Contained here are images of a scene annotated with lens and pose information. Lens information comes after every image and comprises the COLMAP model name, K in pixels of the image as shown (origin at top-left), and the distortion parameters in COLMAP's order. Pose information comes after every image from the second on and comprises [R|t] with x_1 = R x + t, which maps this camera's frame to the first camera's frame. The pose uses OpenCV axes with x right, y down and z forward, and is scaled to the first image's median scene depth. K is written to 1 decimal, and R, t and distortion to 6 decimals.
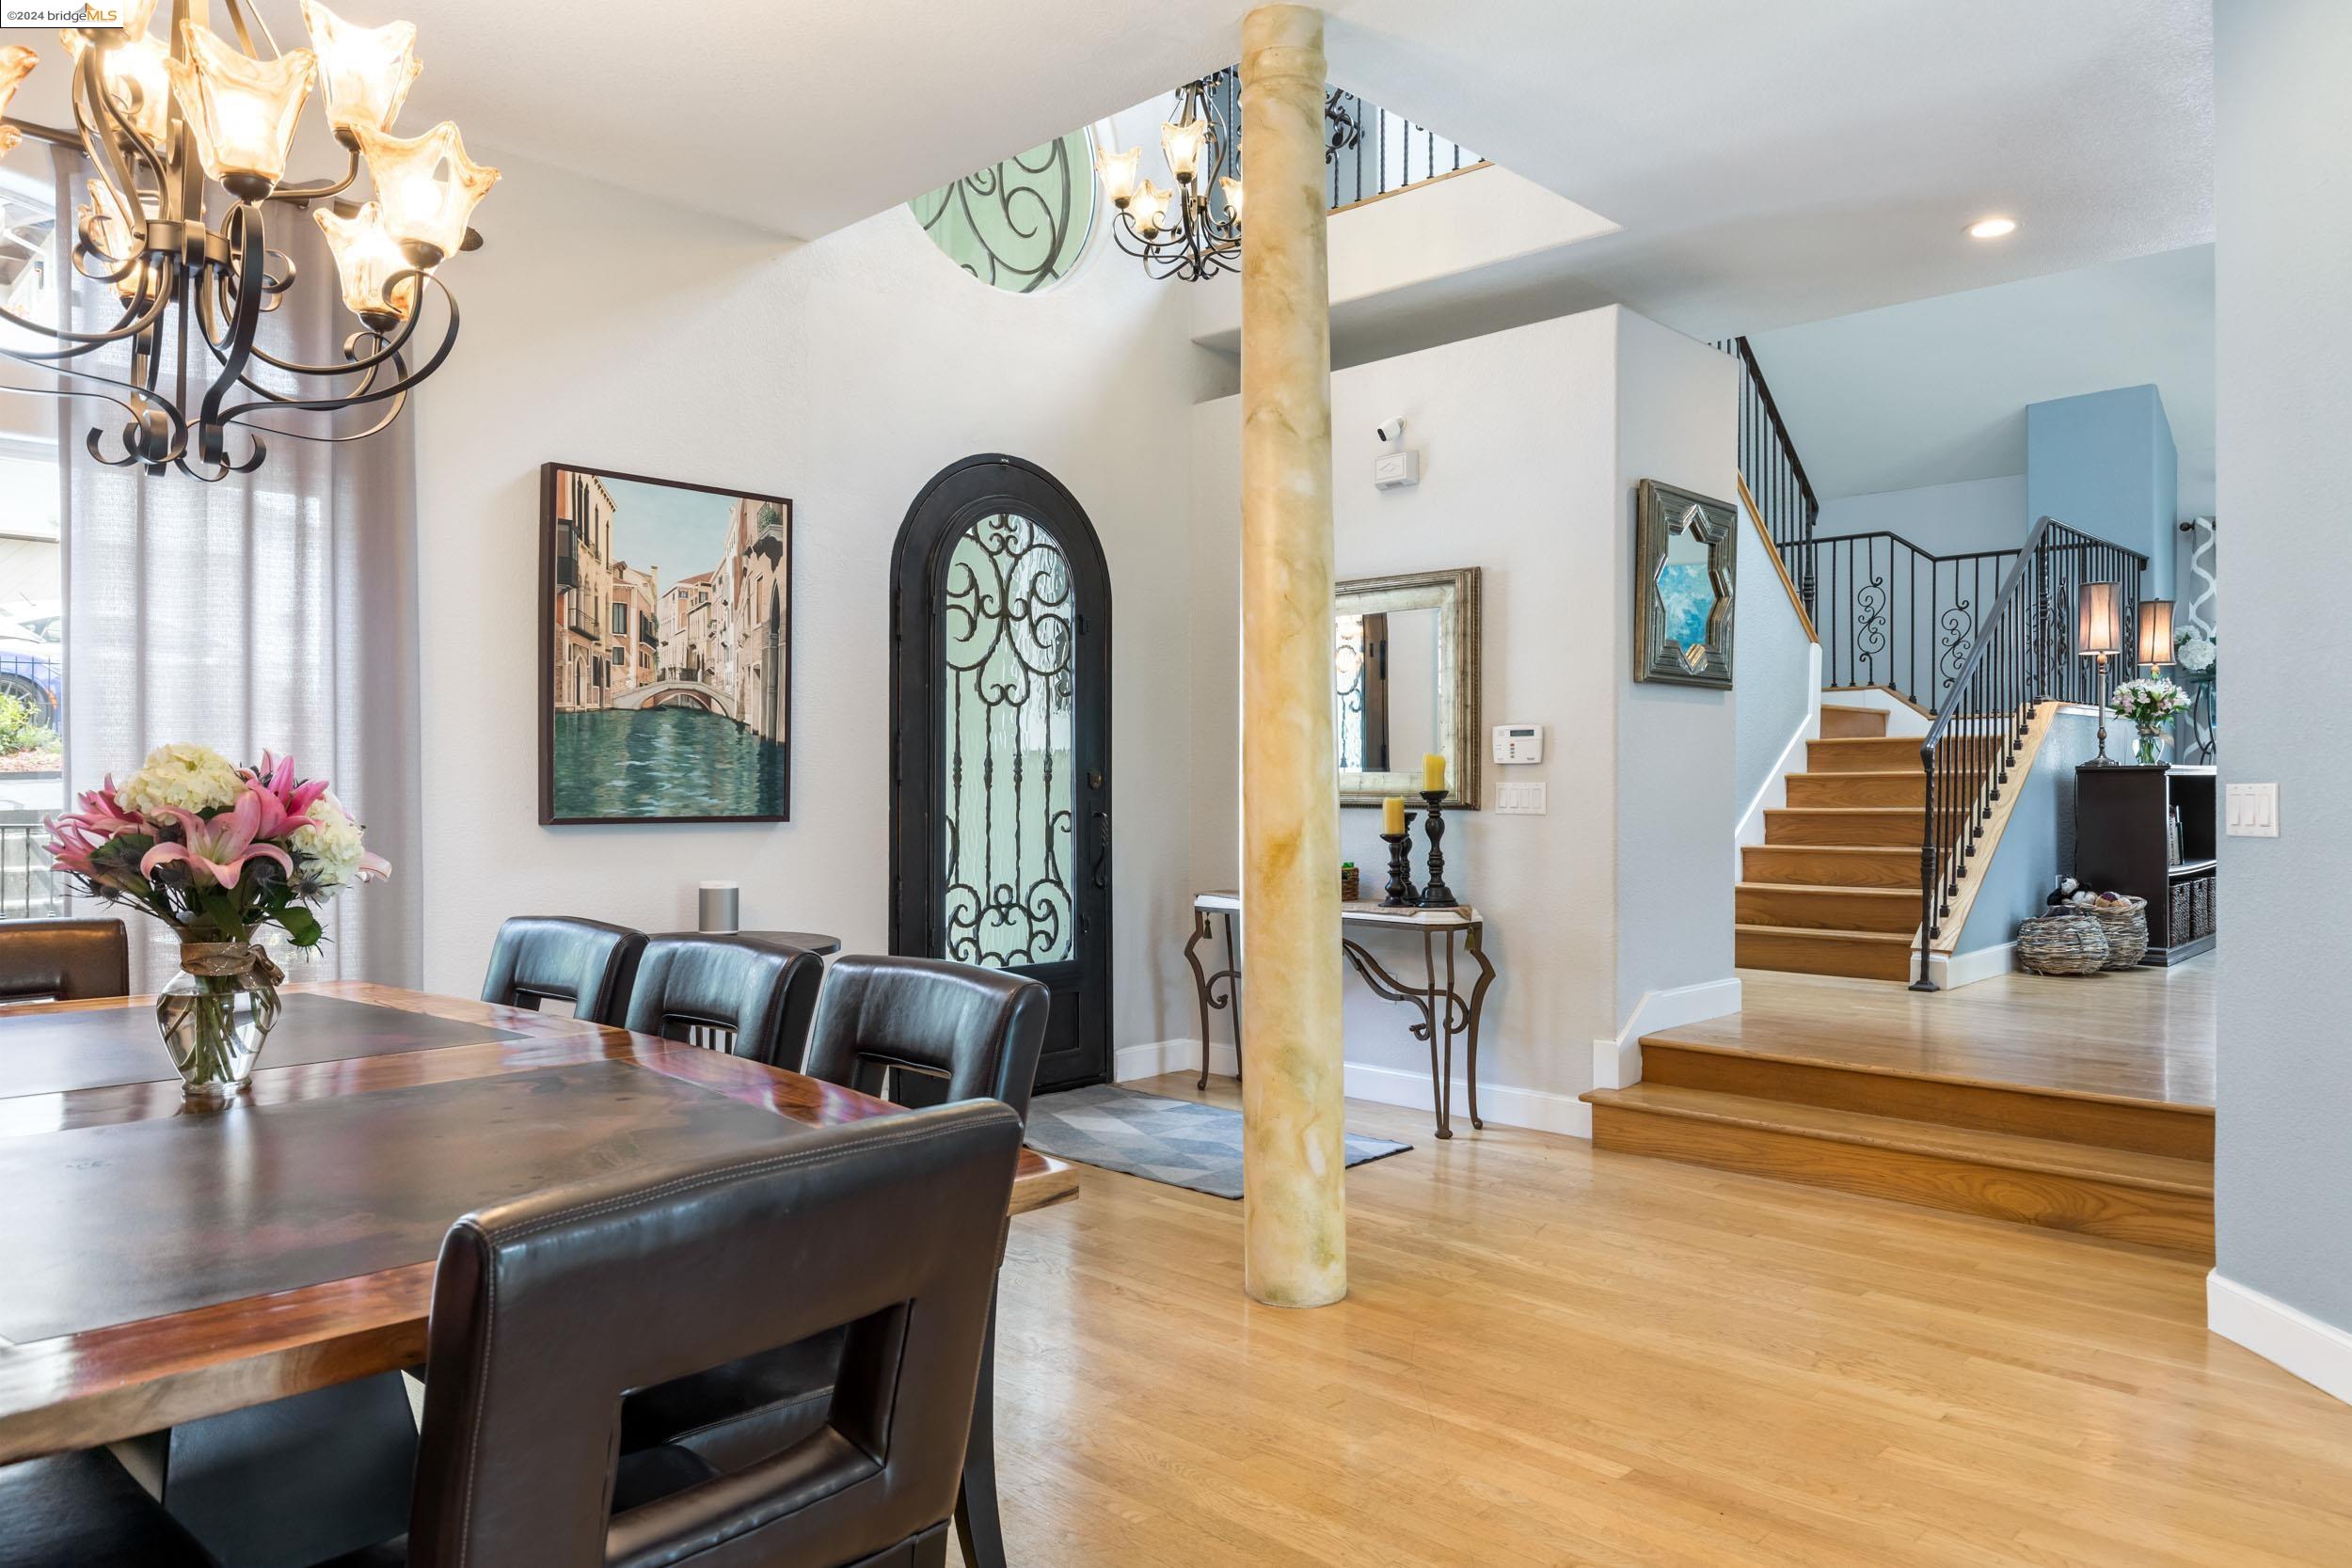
lens RADIAL K [[1572.0, 0, 1176.0], [0, 1572.0, 784.0], [0, 0, 1]] dist [0.032894, -0.001931]
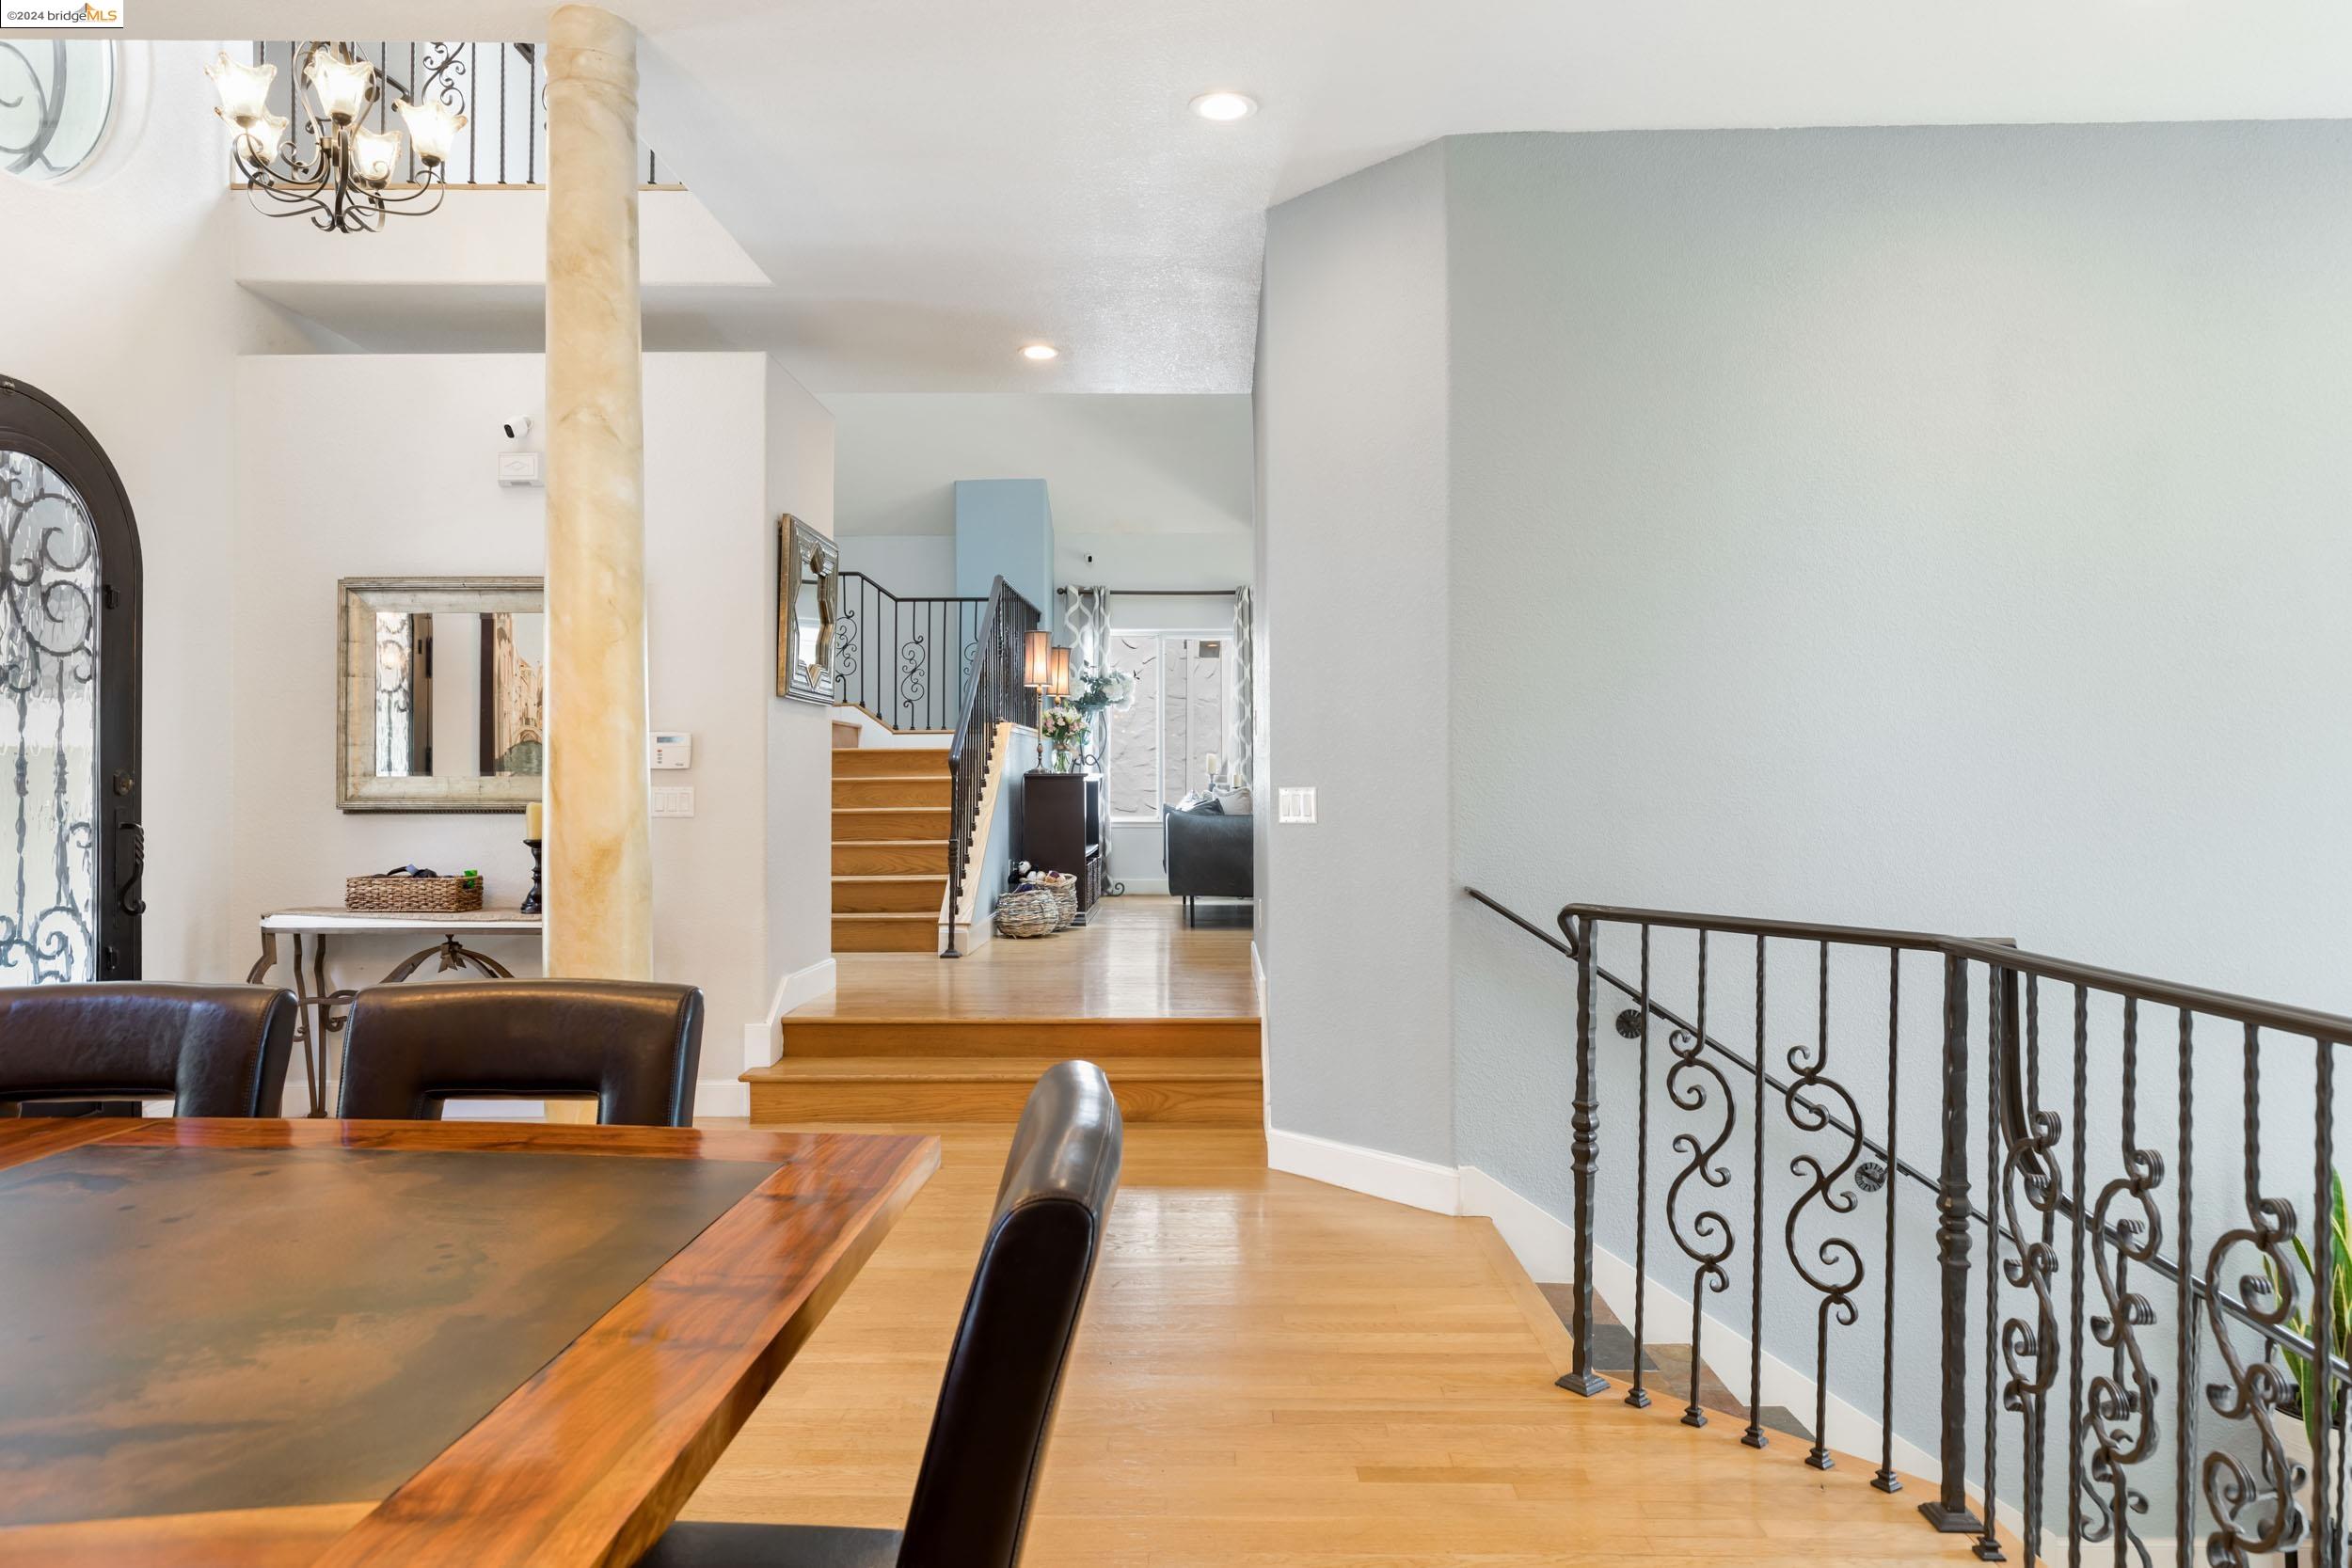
lens RADIAL K [[1495.9, 0, 1176.0], [0, 1495.9, 784.0], [0, 0, 1]] dist [0.036048, 0.004005]
pose [[0.748714, -0.000172, 0.662893, -0.172200], [0.002056, 0.999996, -0.002063, -0.000202], [-0.662890, 0.002908, 0.748711, 0.025759]]
